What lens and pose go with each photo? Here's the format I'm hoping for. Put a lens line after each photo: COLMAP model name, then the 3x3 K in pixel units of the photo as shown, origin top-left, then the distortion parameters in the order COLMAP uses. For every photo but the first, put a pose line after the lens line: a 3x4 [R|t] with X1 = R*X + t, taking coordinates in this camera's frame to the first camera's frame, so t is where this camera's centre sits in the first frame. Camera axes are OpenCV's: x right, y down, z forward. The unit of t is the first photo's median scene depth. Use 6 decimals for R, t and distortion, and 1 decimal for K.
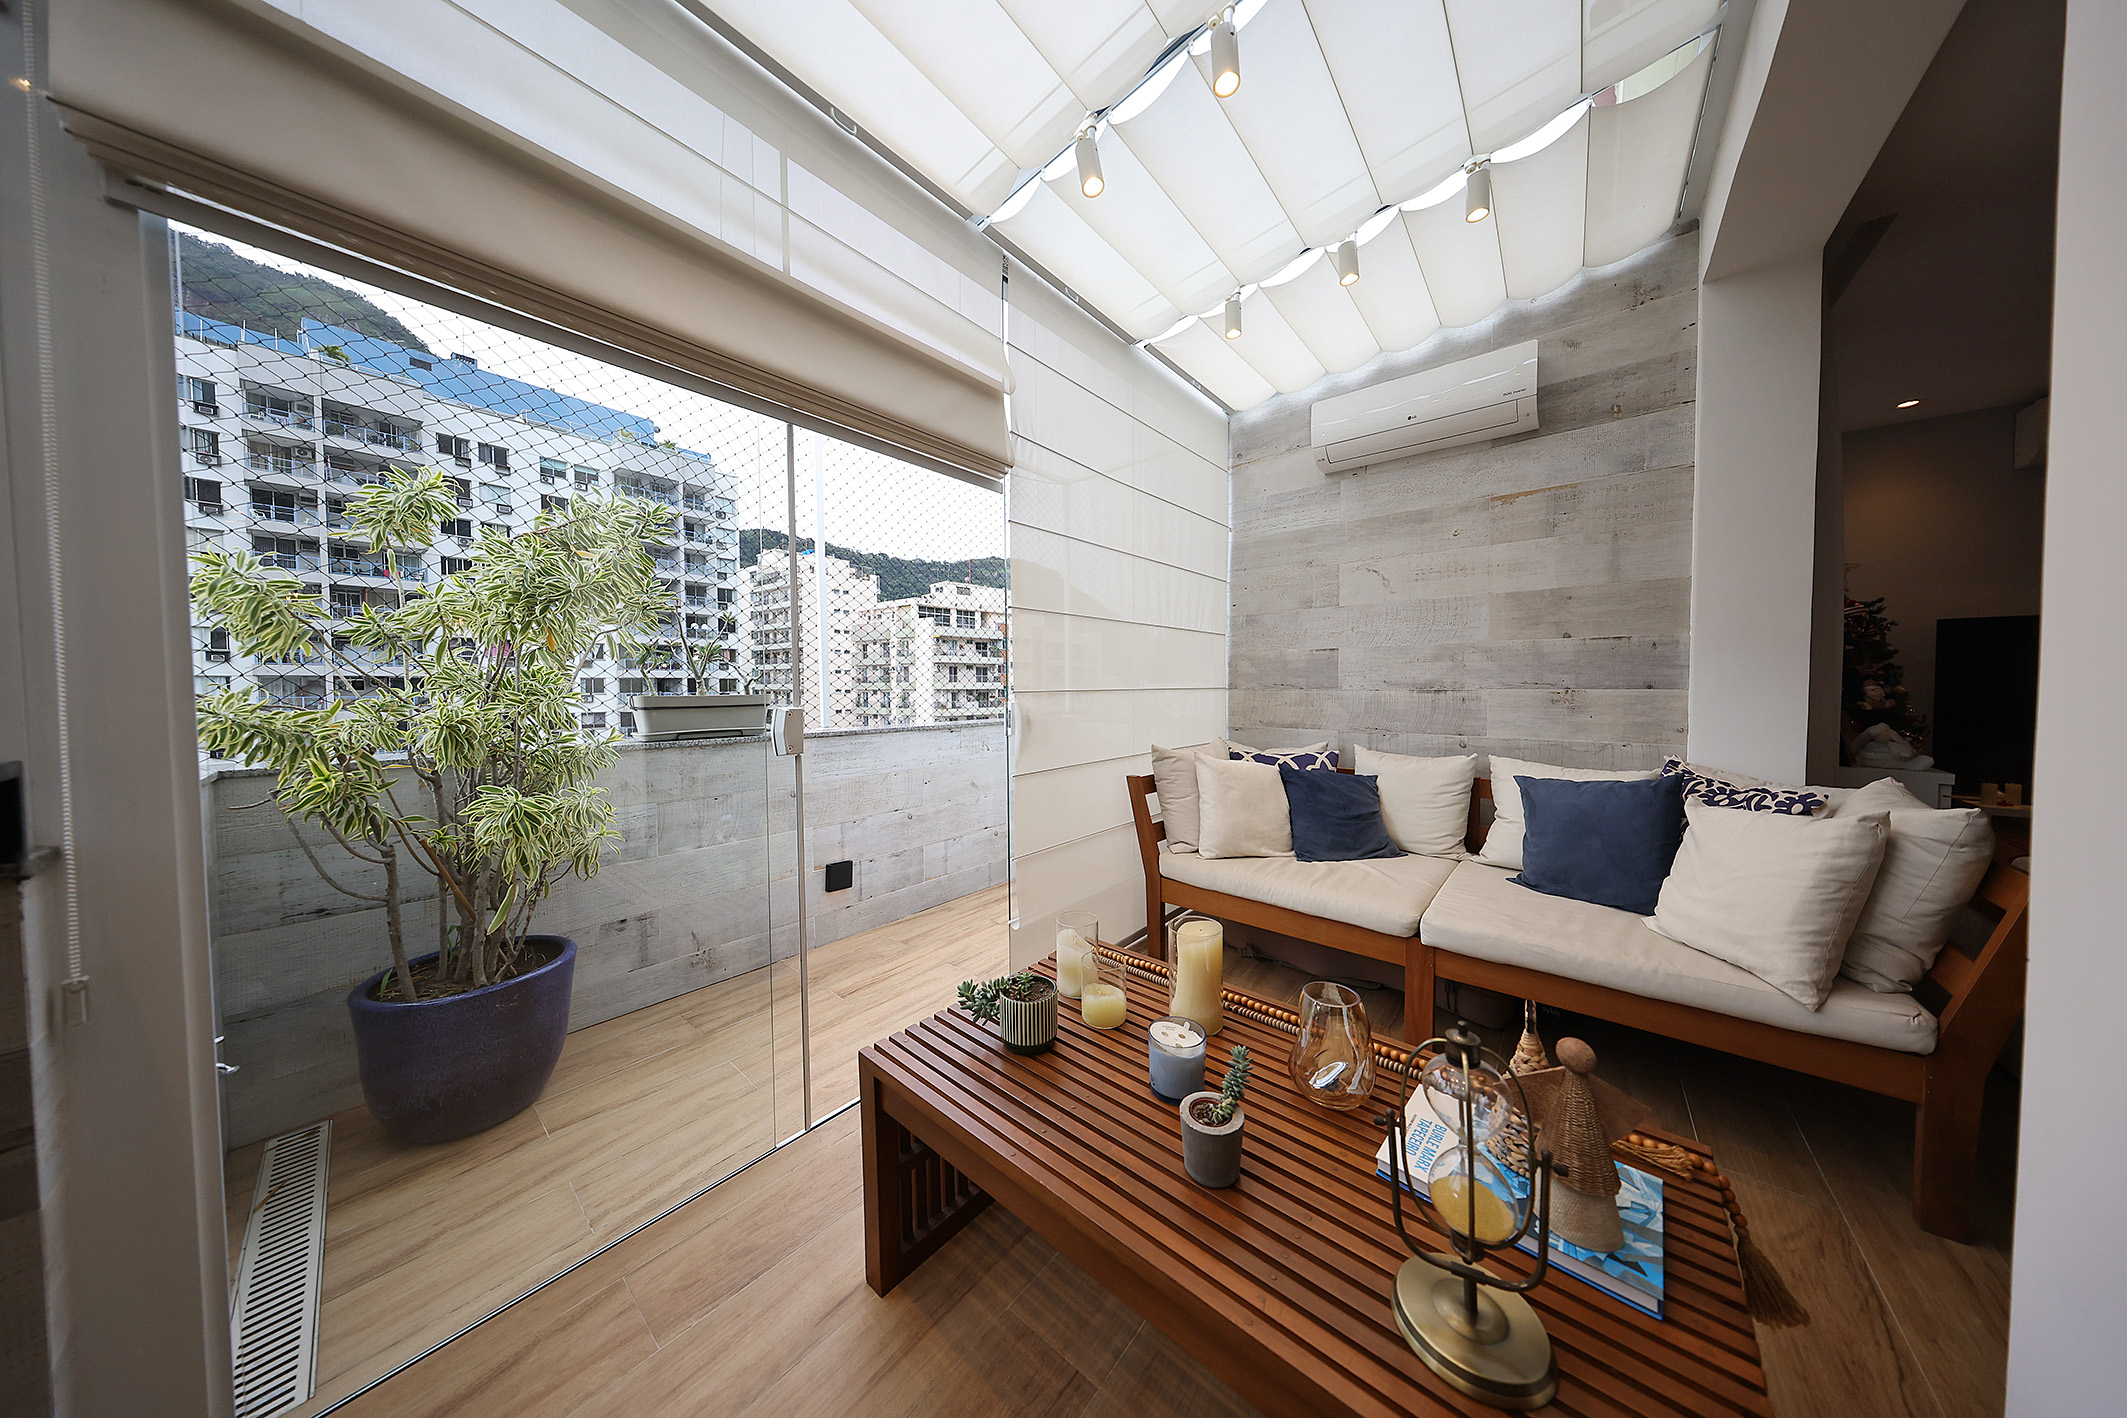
lens RADIAL K [[609.6, 0, 1062.8], [0, 609.6, 707.6], [0, 0, 1]] dist [0.001015, 0.000119]
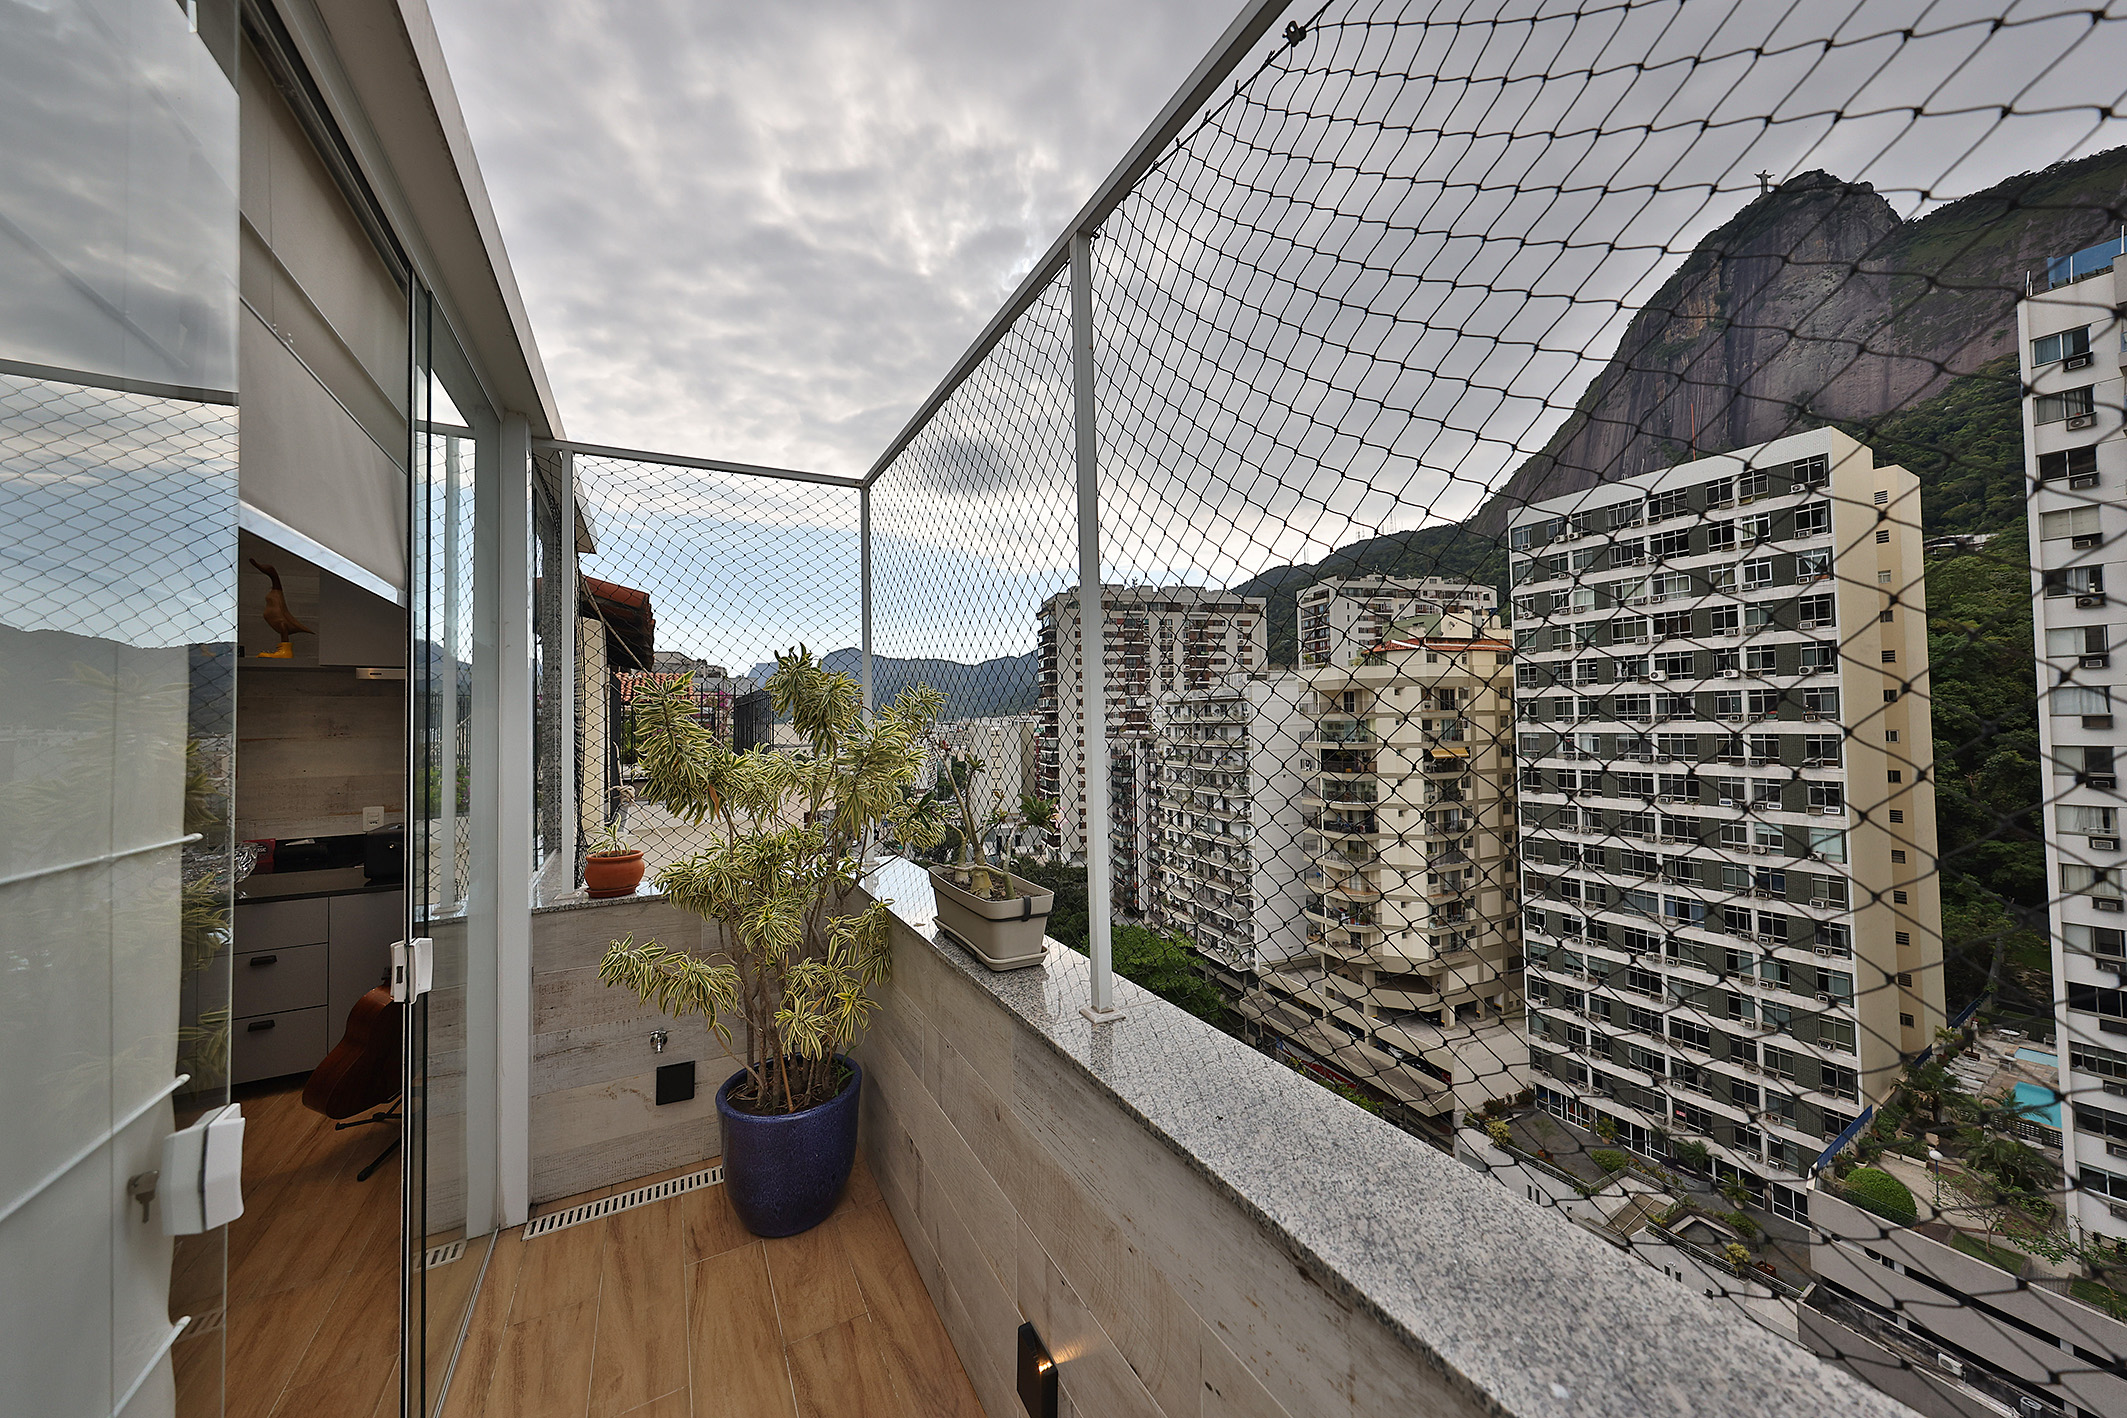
lens RADIAL K [[735.9, 0, 1061.0], [0, 735.9, 701.6], [0, 0, 1]] dist [0.001305, 0.000159]
pose [[-0.358728, -0.009575, -0.933393, 0.112689], [-0.009904, 0.999930, -0.006451, -0.209169], [0.933390, 0.006930, -0.358797, 1.384488]]
